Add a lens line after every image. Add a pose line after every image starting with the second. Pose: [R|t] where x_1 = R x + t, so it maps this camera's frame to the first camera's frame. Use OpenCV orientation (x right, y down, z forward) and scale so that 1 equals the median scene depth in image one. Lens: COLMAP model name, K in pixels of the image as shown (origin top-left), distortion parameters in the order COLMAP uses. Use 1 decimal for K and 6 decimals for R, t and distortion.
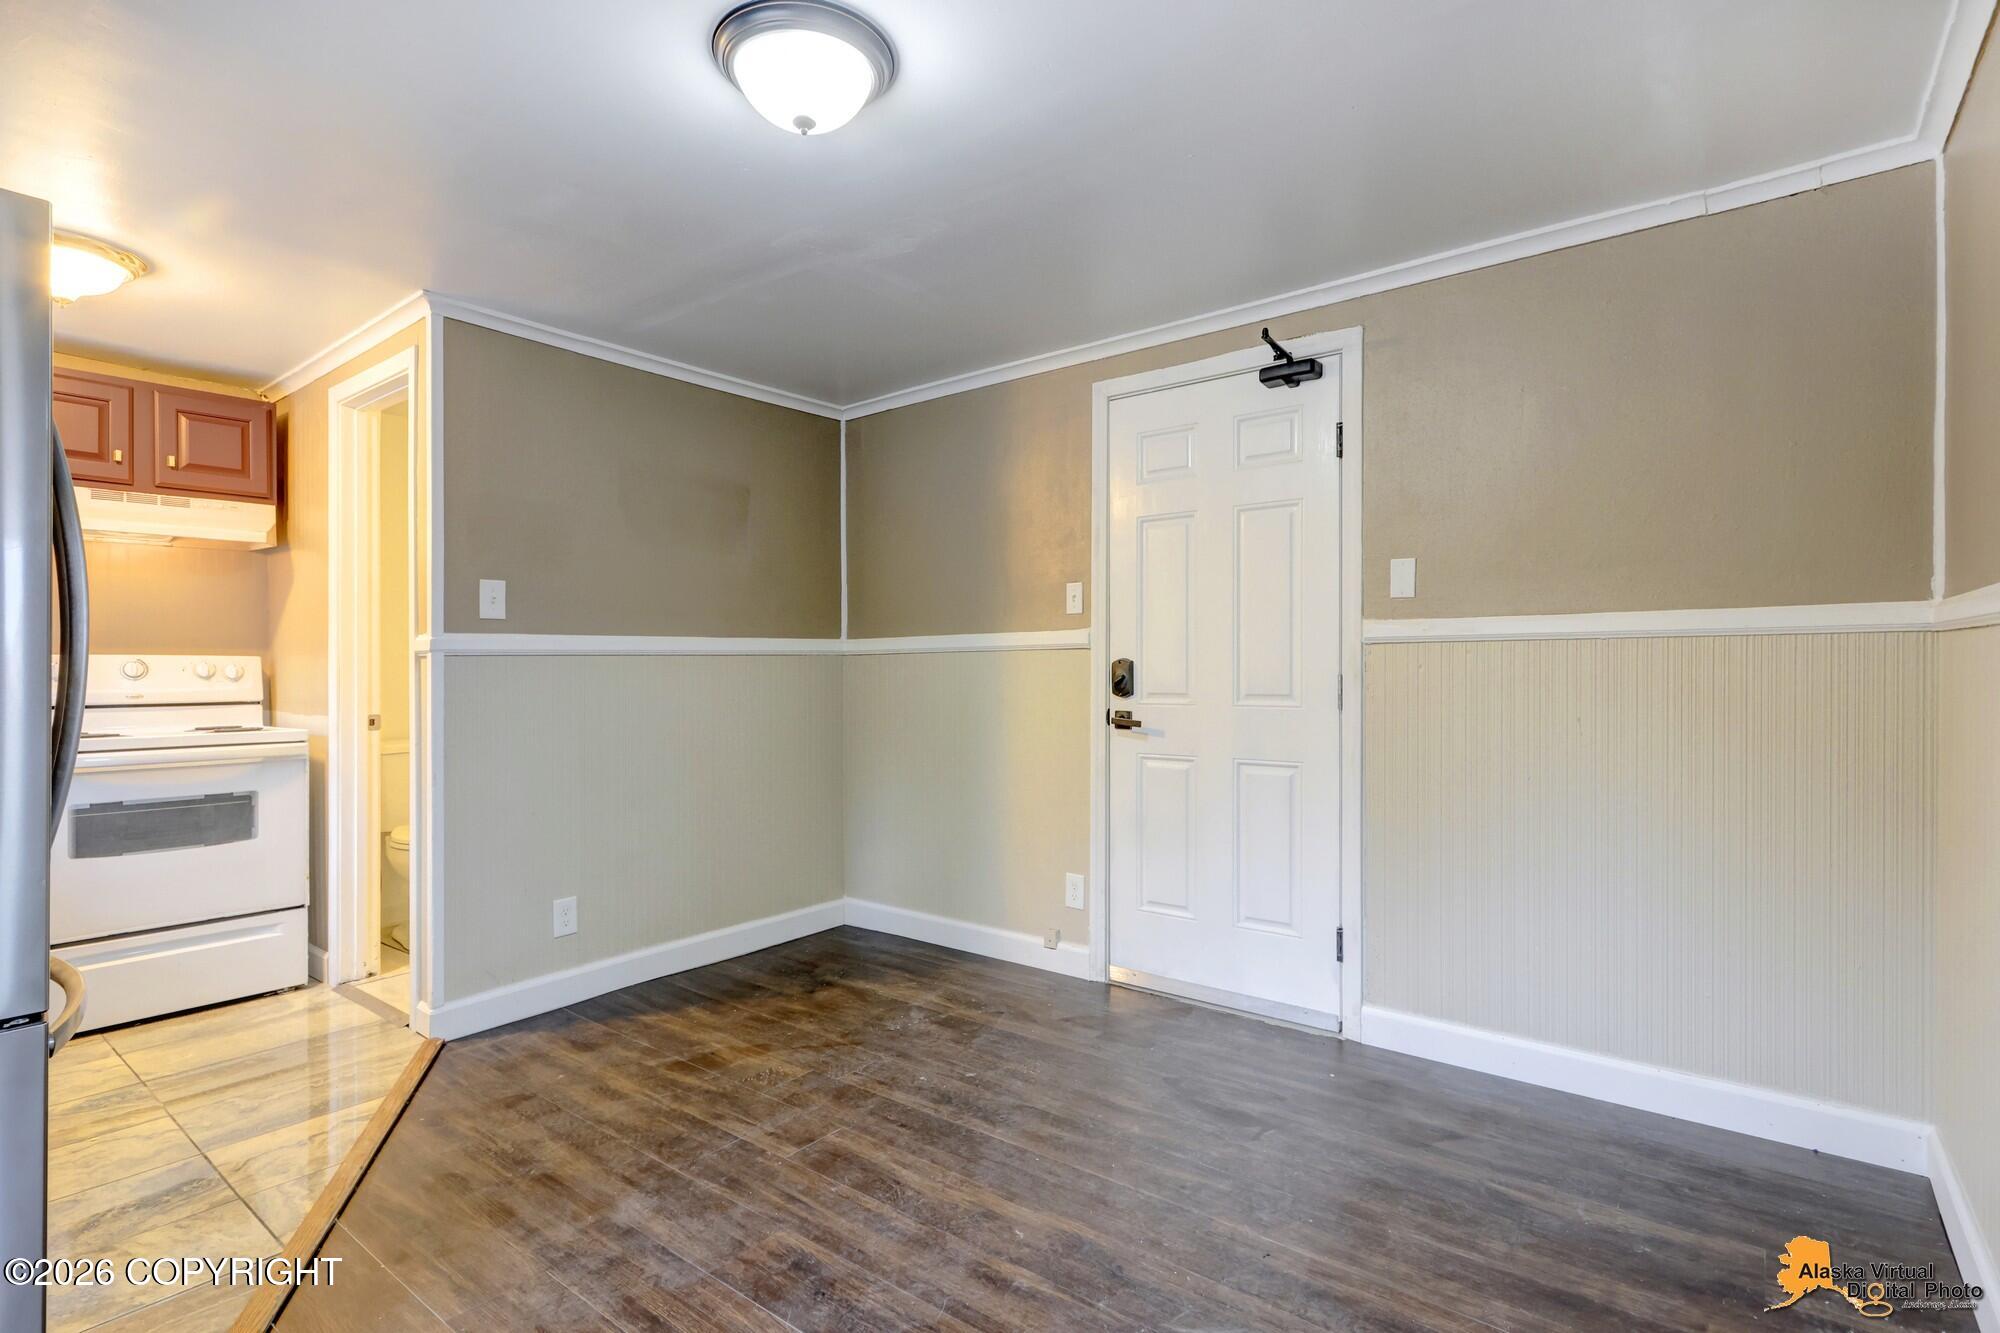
lens RADIAL K [[934.6, 0, 992.3], [0, 934.6, 662.2], [0, 0, 1]] dist [0.005193, 0.000308]
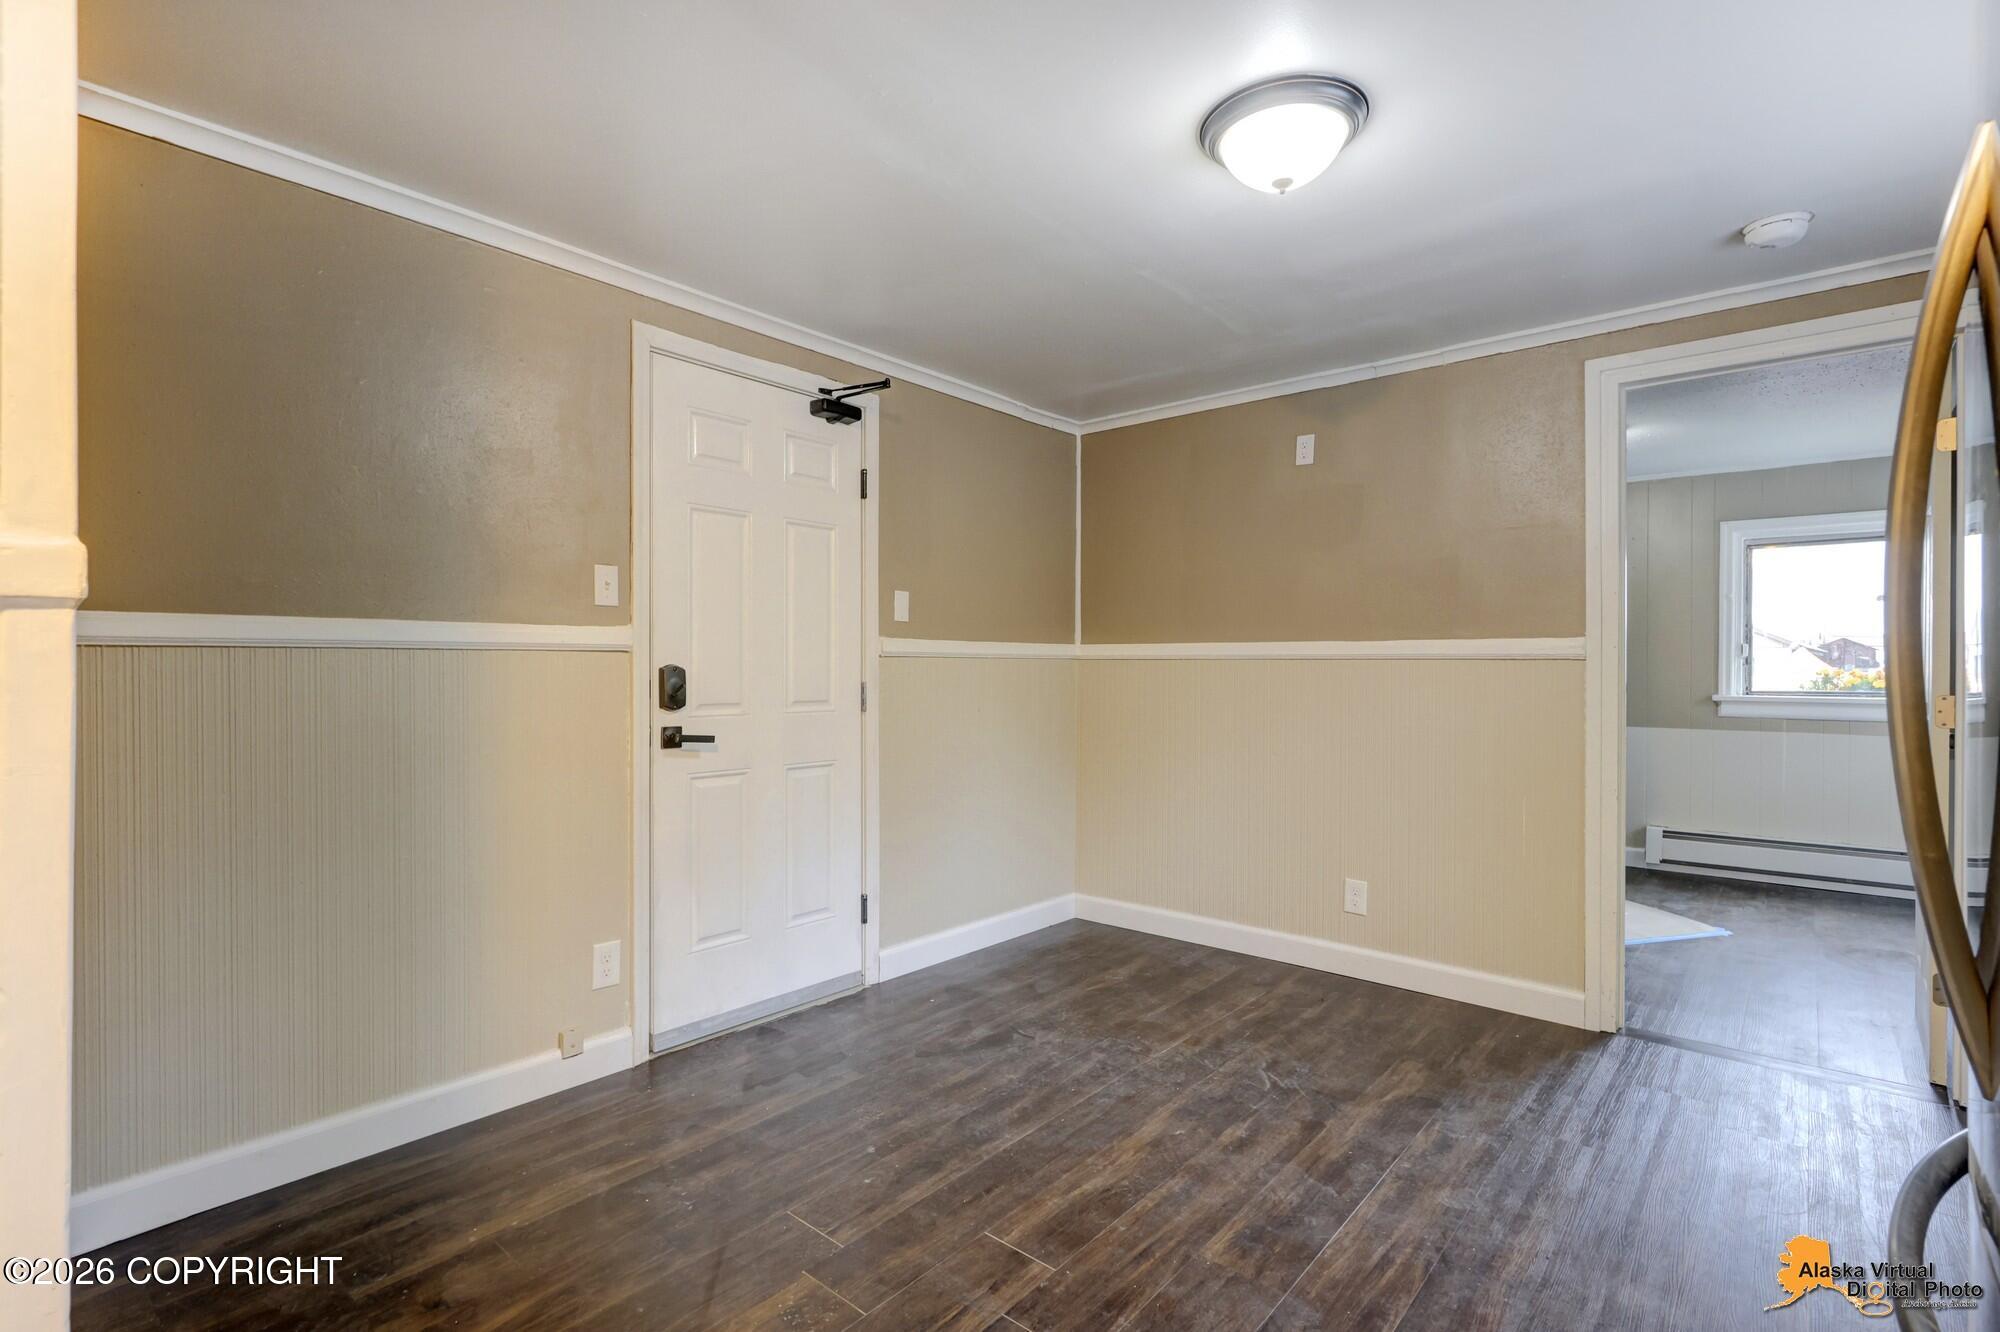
lens RADIAL K [[933.6, 0, 982.8], [0, 933.6, 672.6], [0, 0, 1]] dist [0.003199, 0.000662]
pose [[0.062986, 0.004602, 0.998004, -0.888327], [-0.007075, 0.999966, -0.004165, 0.006063], [-0.997989, -0.006799, 0.063017, 0.859466]]
